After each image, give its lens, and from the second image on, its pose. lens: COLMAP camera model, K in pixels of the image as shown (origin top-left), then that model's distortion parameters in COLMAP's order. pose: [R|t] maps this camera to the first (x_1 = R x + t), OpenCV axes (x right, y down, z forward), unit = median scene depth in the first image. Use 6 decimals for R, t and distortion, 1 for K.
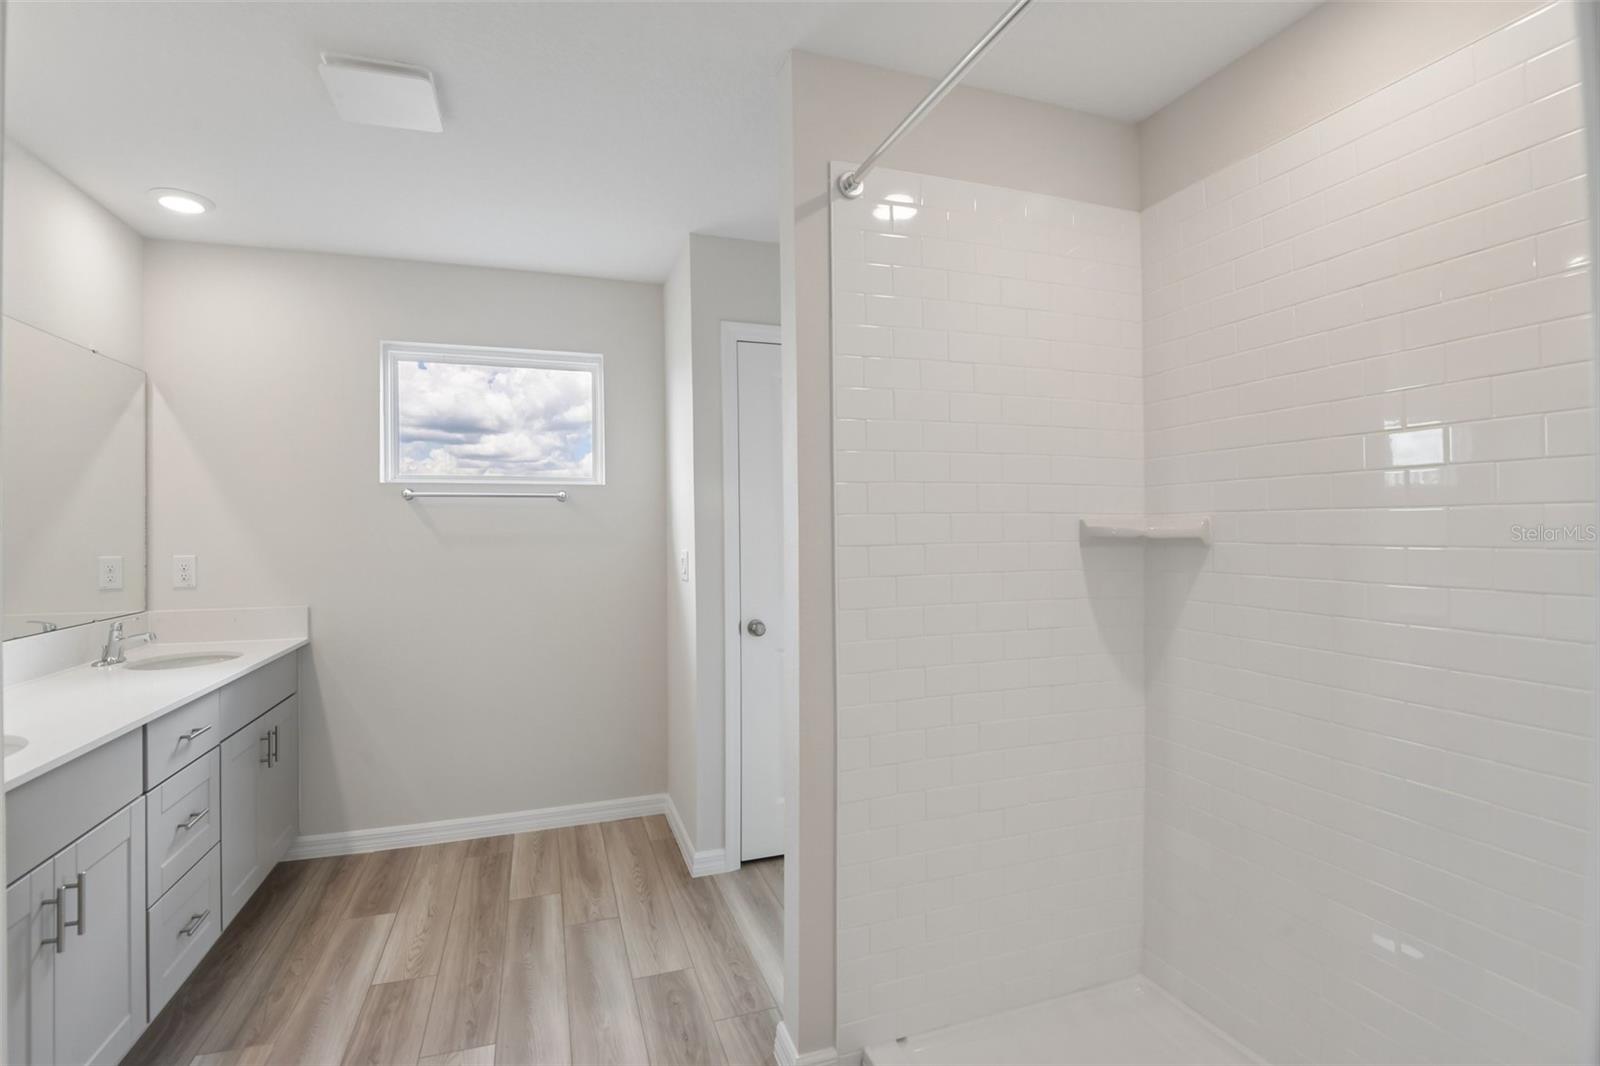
lens RADIAL K [[745.9, 0, 792.7], [0, 745.9, 528.5], [0, 0, 1]] dist [-0.018453, -0.010548]
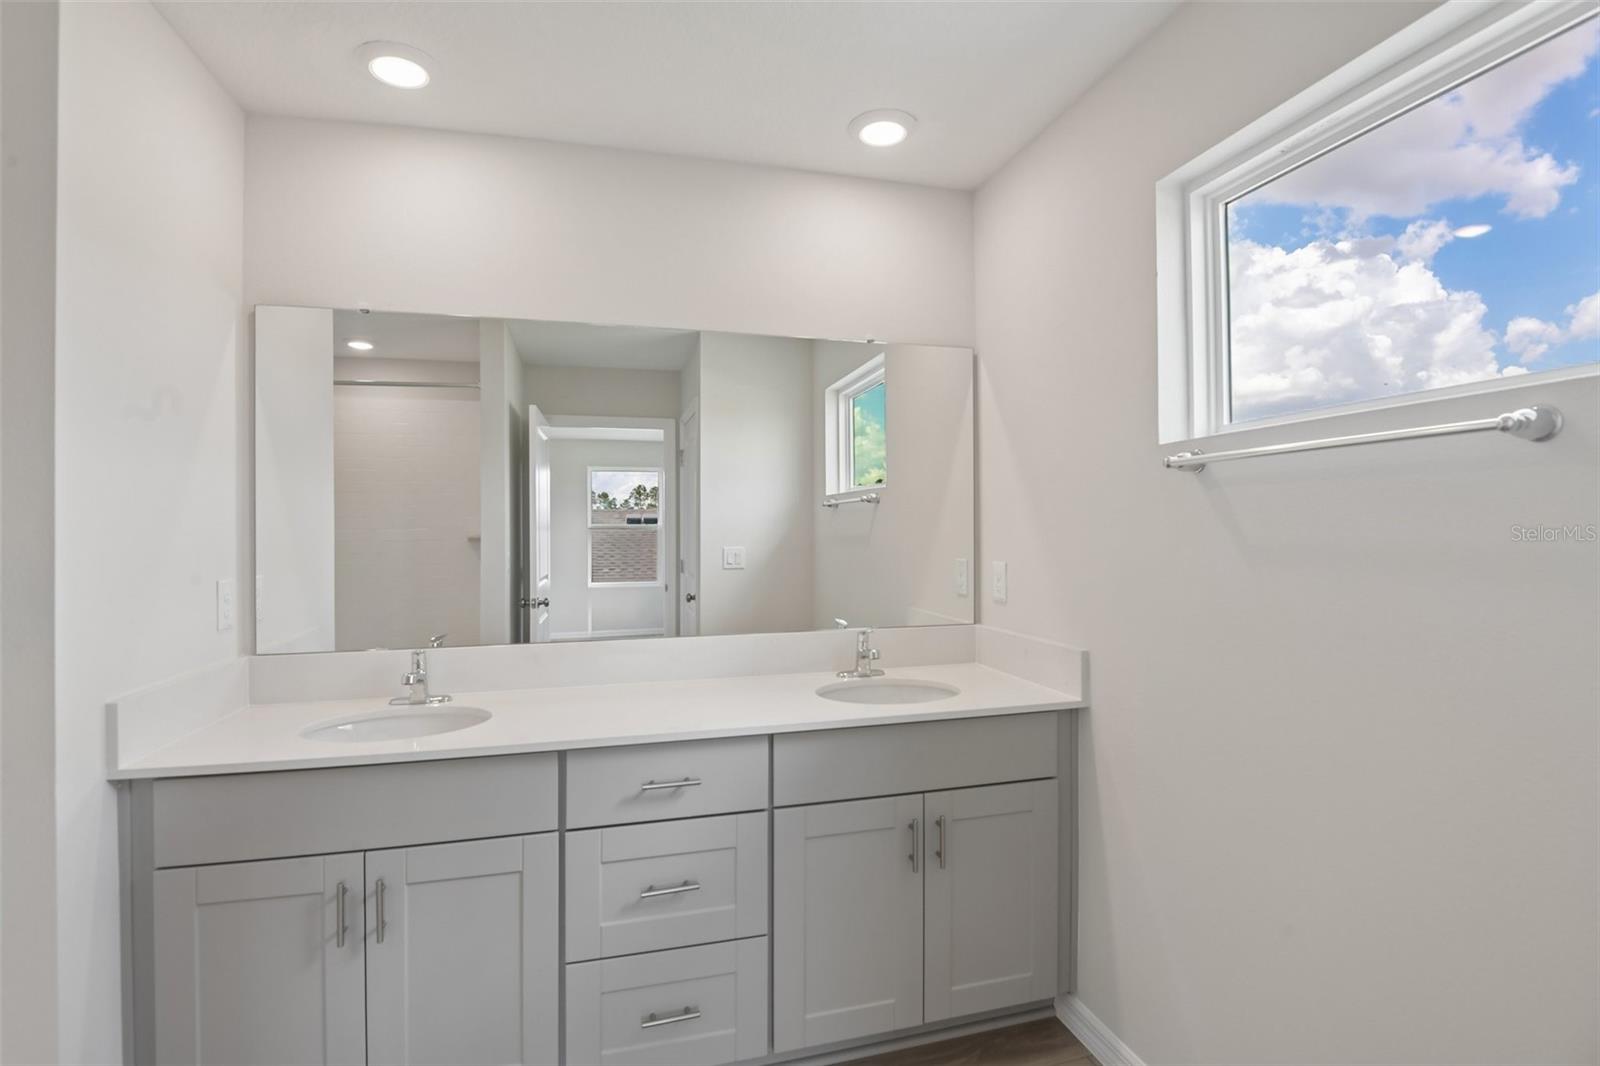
lens RADIAL K [[745.9, 0, 804.2], [0, 745.9, 519.3], [0, 0, 1]] dist [-0.018453, -0.010548]
pose [[-0.043482, -0.005531, -0.999039, -0.006963], [-0.000381, 0.999985, -0.005520, -0.003332], [0.999054, 0.000140, -0.043483, 0.808262]]
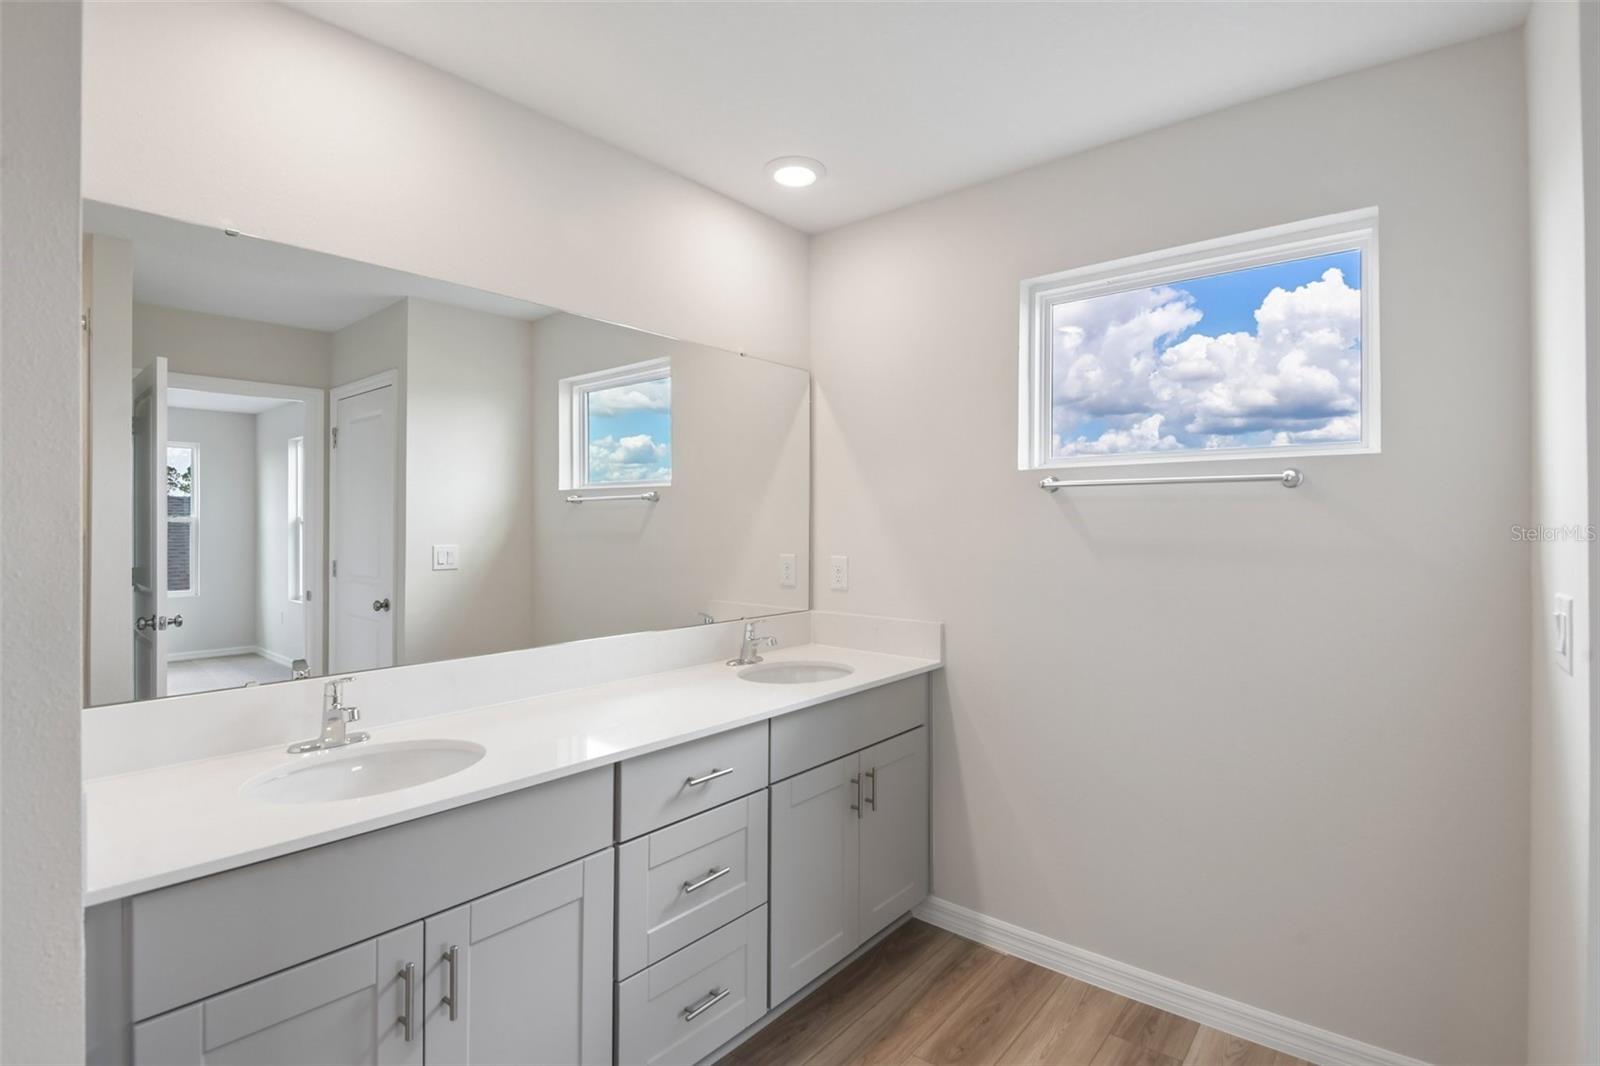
lens RADIAL K [[745.9, 0, 811.3], [0, 745.9, 509.0], [0, 0, 1]] dist [-0.018453, -0.010548]
pose [[0.522532, -0.006200, -0.852597, -0.024358], [-0.010303, 0.999855, -0.013585, -0.009112], [0.852558, 0.015883, 0.522392, 0.451836]]
